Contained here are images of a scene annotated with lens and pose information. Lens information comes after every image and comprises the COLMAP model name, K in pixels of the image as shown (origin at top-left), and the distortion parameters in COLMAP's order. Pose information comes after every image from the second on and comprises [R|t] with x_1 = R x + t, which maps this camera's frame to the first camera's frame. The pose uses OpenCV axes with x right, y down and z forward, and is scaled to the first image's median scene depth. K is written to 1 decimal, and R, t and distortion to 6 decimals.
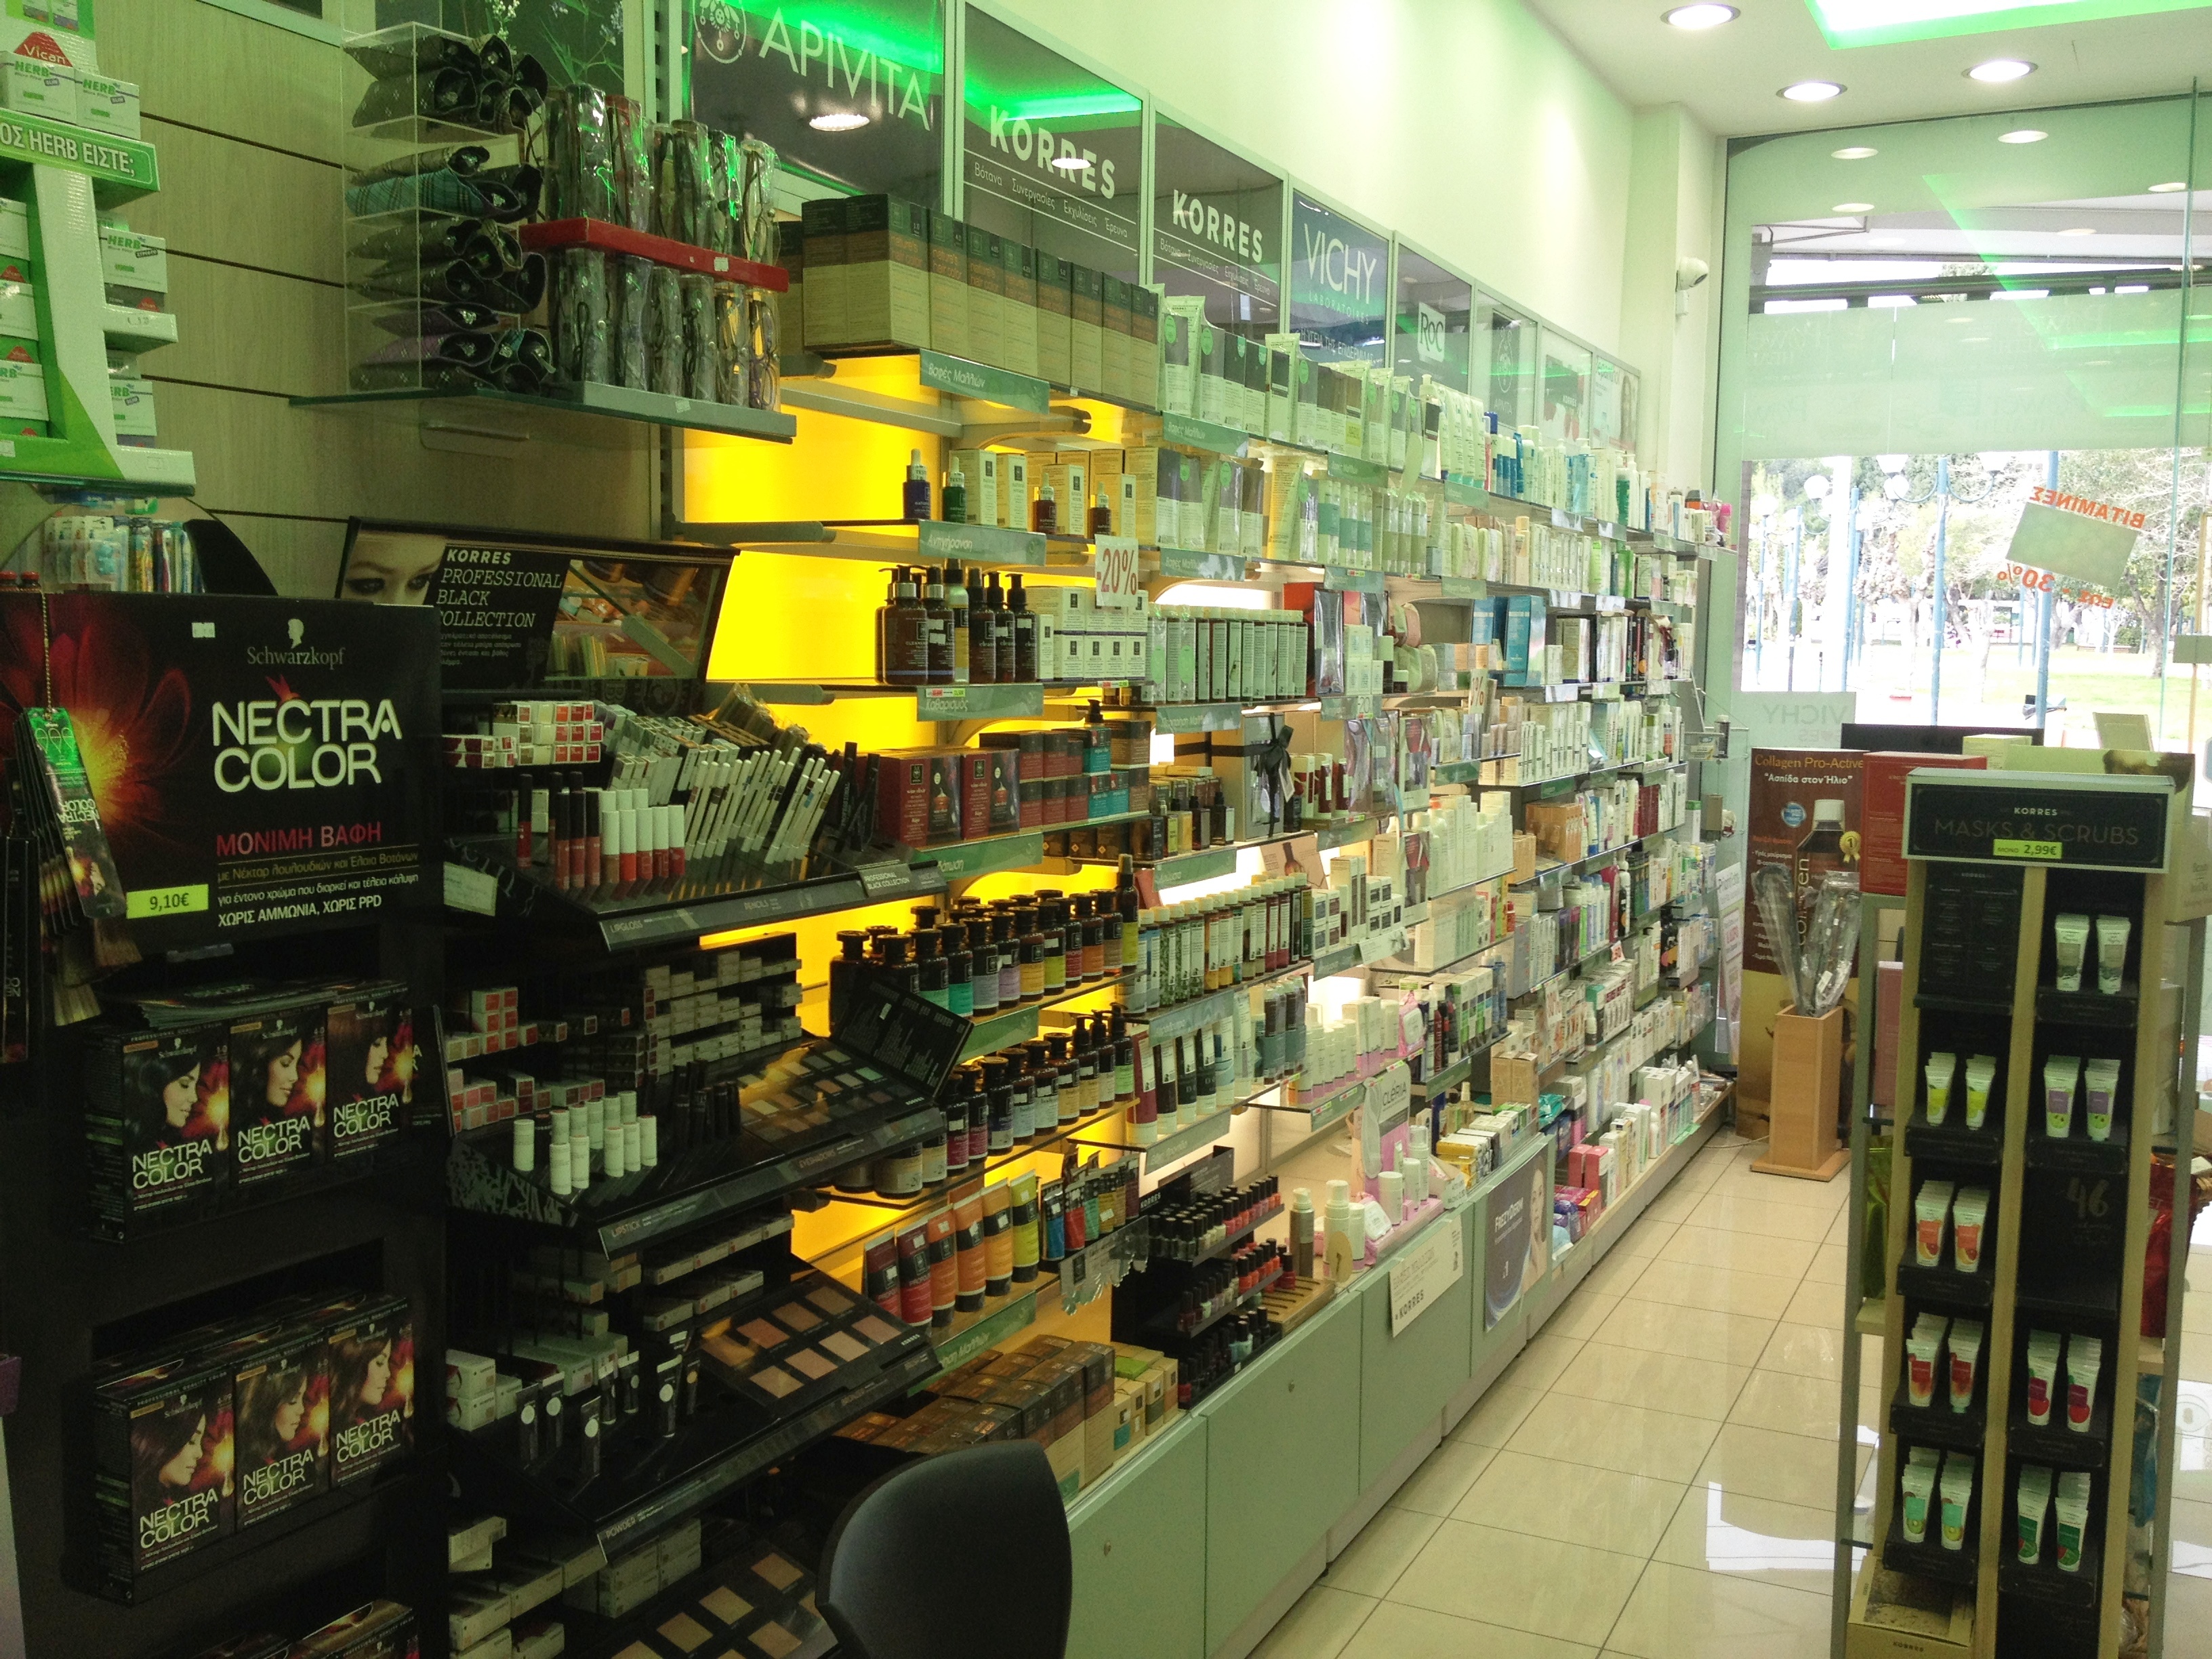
lens RADIAL K [[2030.2, 0, 1096.2], [0, 2030.2, 865.5], [0, 0, 1]] dist [0.005254, -0.019445]
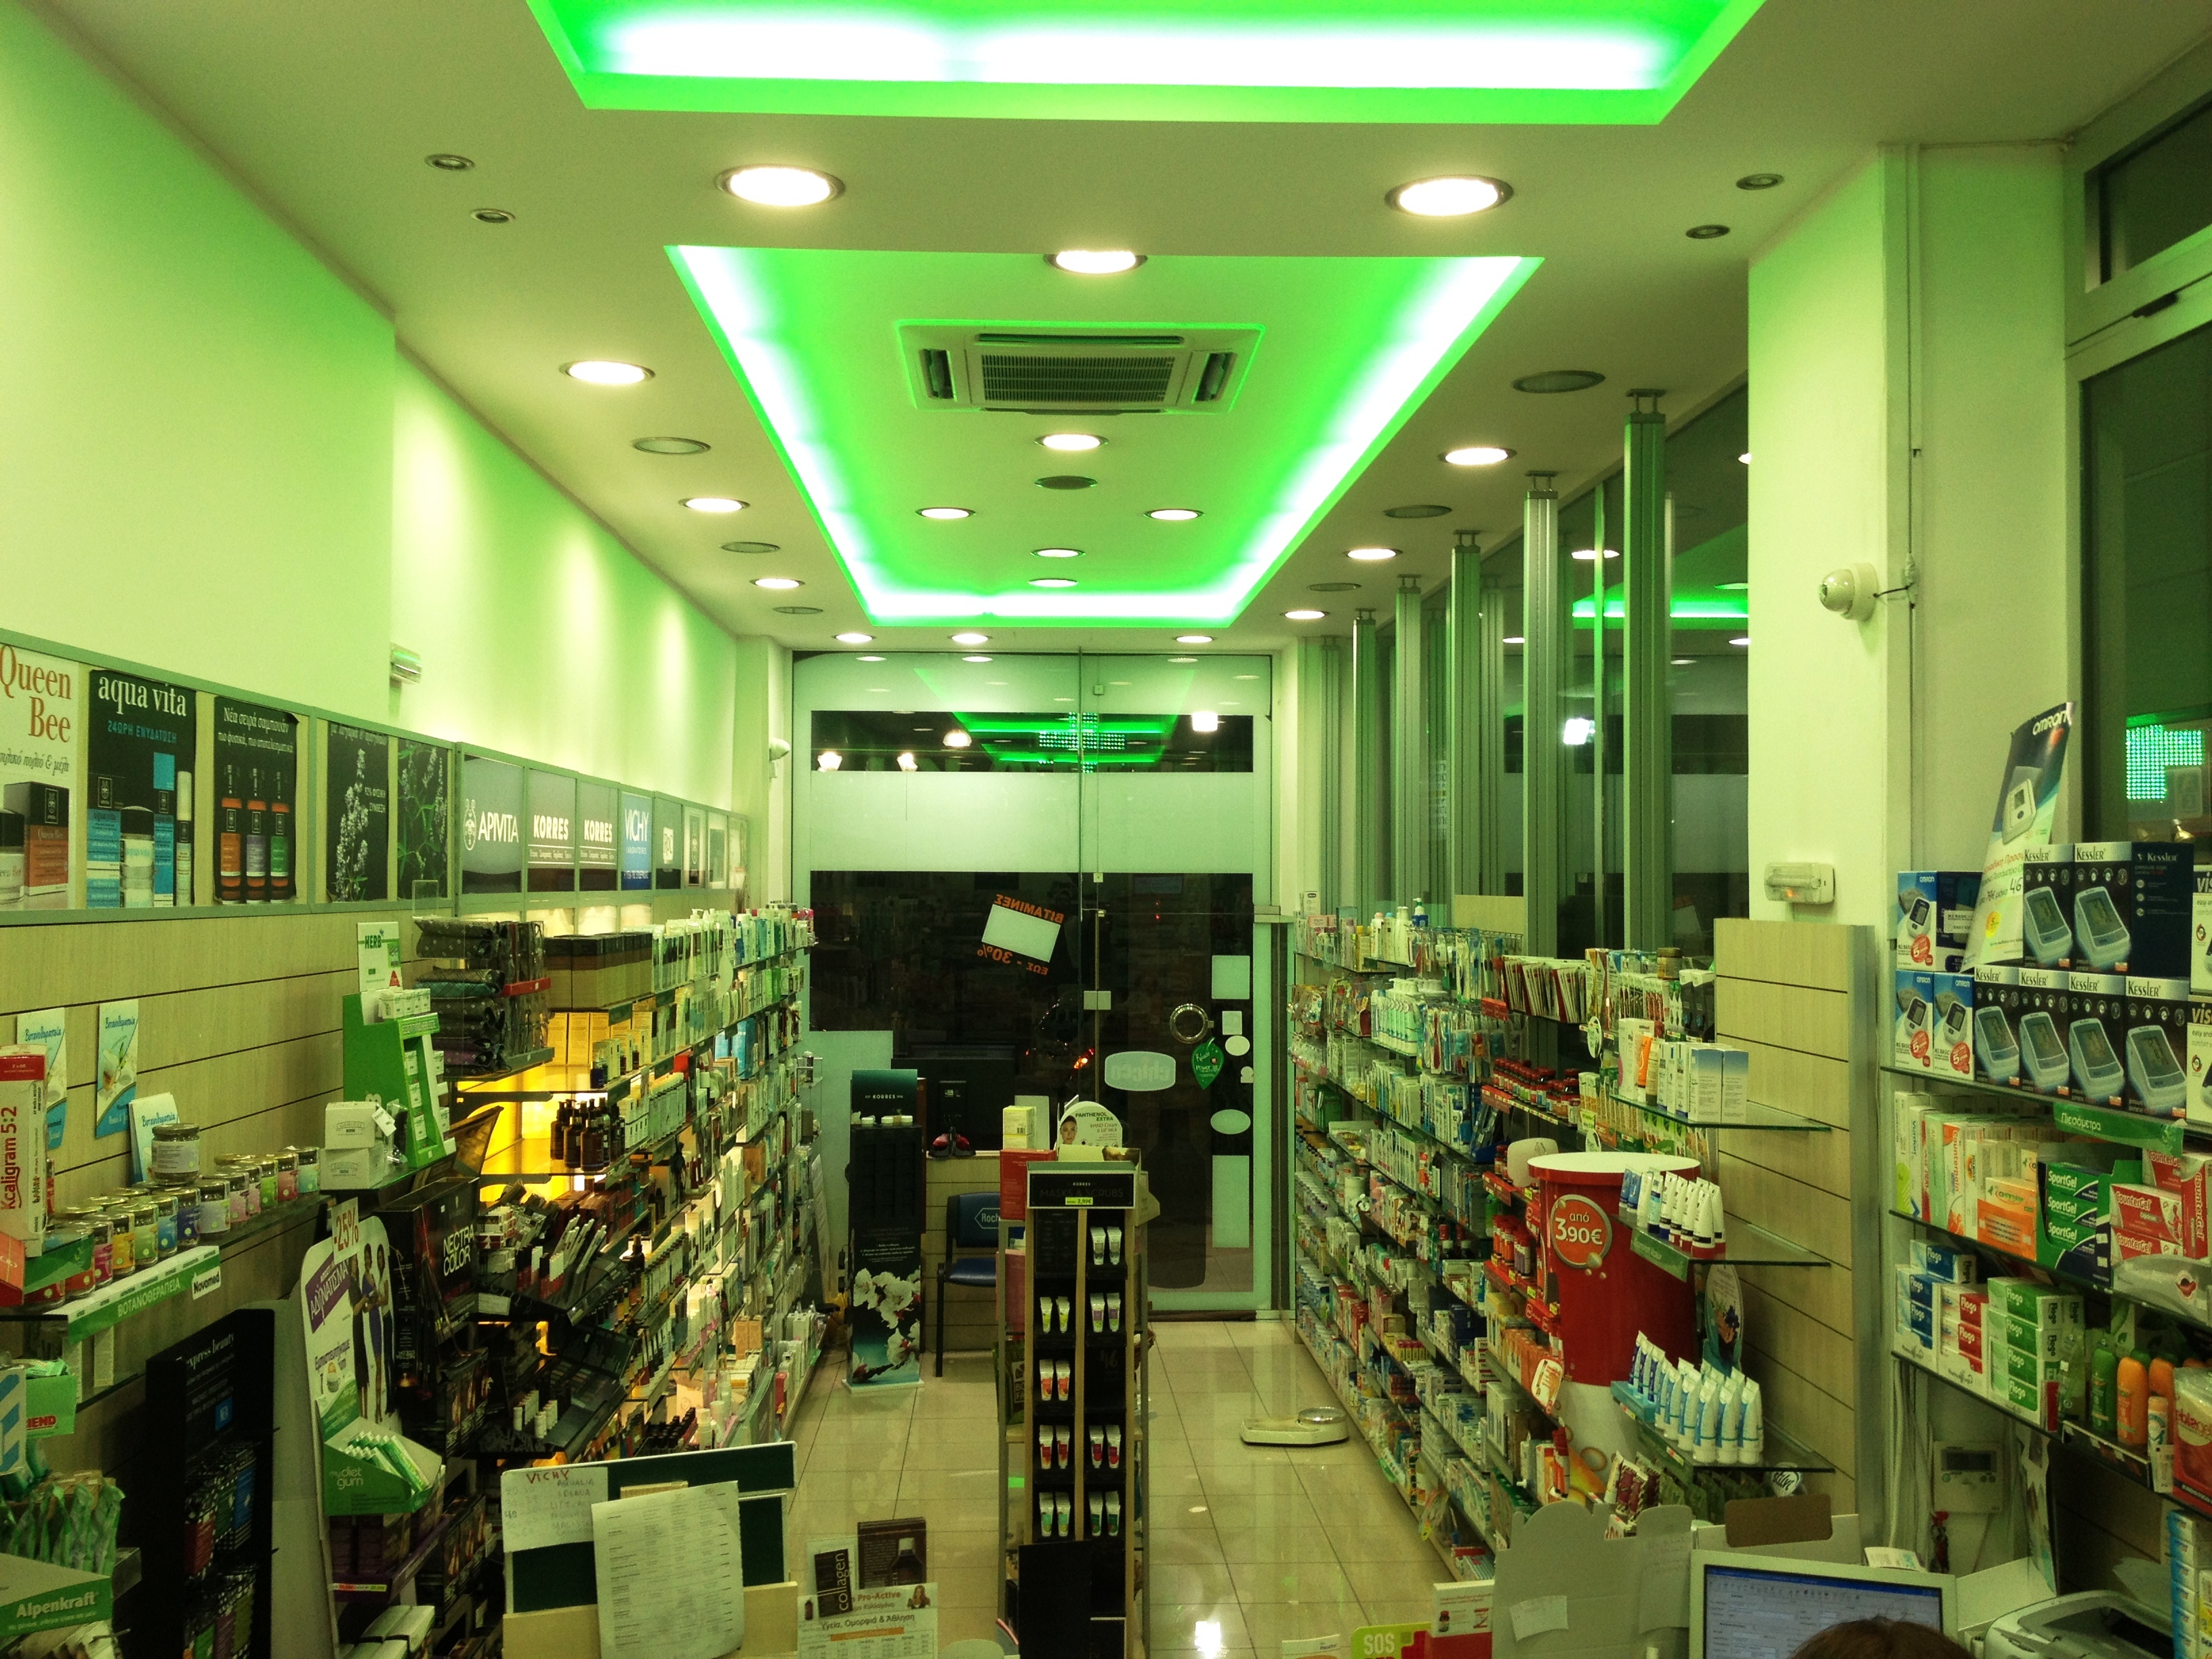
lens RADIAL K [[2030.2, 0, 1096.2], [0, 2030.2, 865.5], [0, 0, 1]] dist [0.005254, -0.019445]
pose [[0.871236, -0.006498, 0.490821, -0.589022], [0.062548, 0.993231, -0.097878, -0.148311], [-0.486863, 0.115975, 0.865745, -0.936961]]
